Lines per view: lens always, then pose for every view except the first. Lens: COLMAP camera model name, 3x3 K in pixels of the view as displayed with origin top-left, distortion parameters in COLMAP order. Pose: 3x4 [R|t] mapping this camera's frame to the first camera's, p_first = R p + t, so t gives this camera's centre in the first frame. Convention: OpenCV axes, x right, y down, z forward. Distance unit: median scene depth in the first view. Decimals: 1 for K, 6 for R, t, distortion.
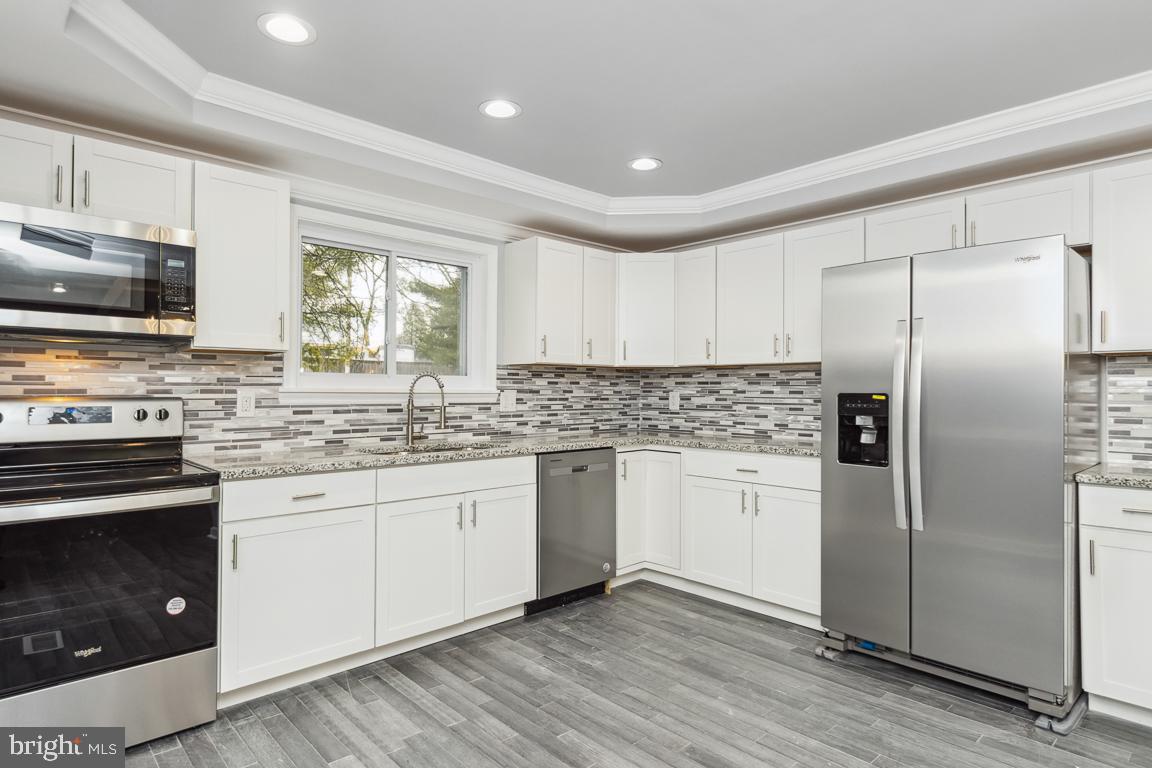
lens RADIAL K [[621.8, 0, 578.8], [0, 621.8, 388.6], [0, 0, 1]] dist [0.010131, 0.000951]
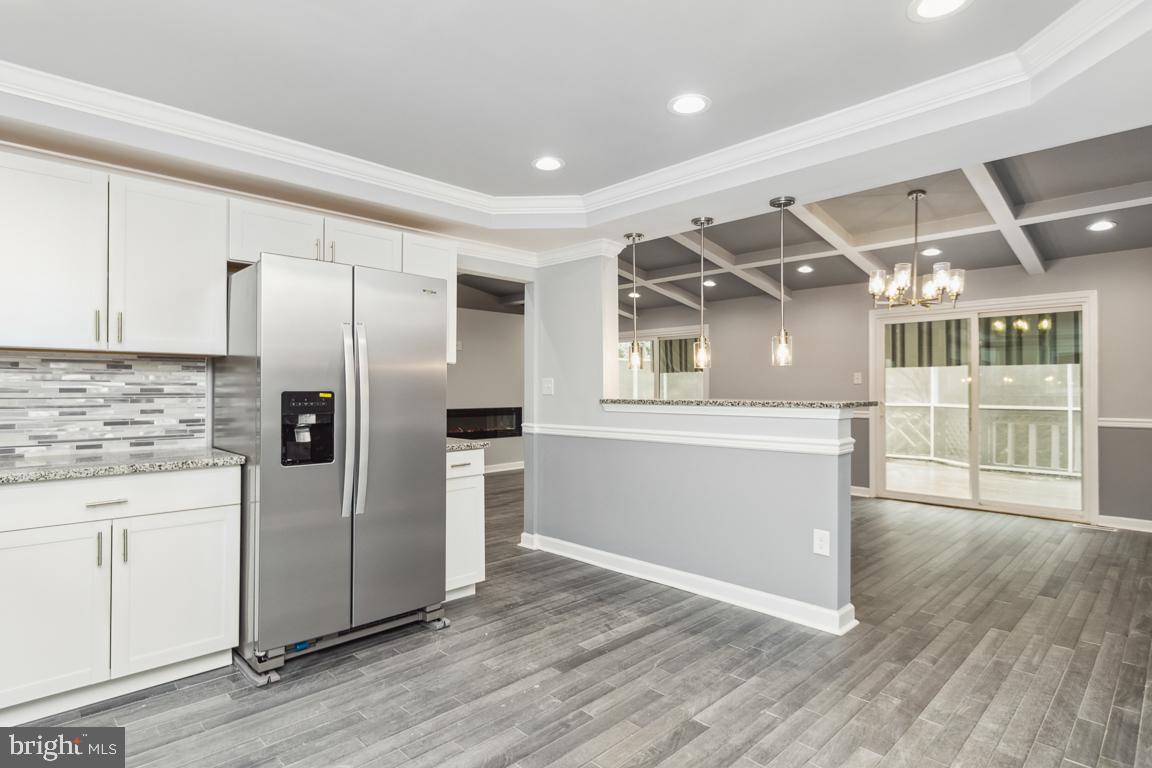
lens RADIAL K [[576.9, 0, 572.0], [0, 576.9, 393.3], [0, 0, 1]] dist [0.004330, -0.000145]
pose [[0.011415, -0.010173, 0.999883, -0.450705], [-0.006750, 0.999925, 0.010250, -0.001798], [-0.999912, -0.006867, 0.011345, 0.573000]]
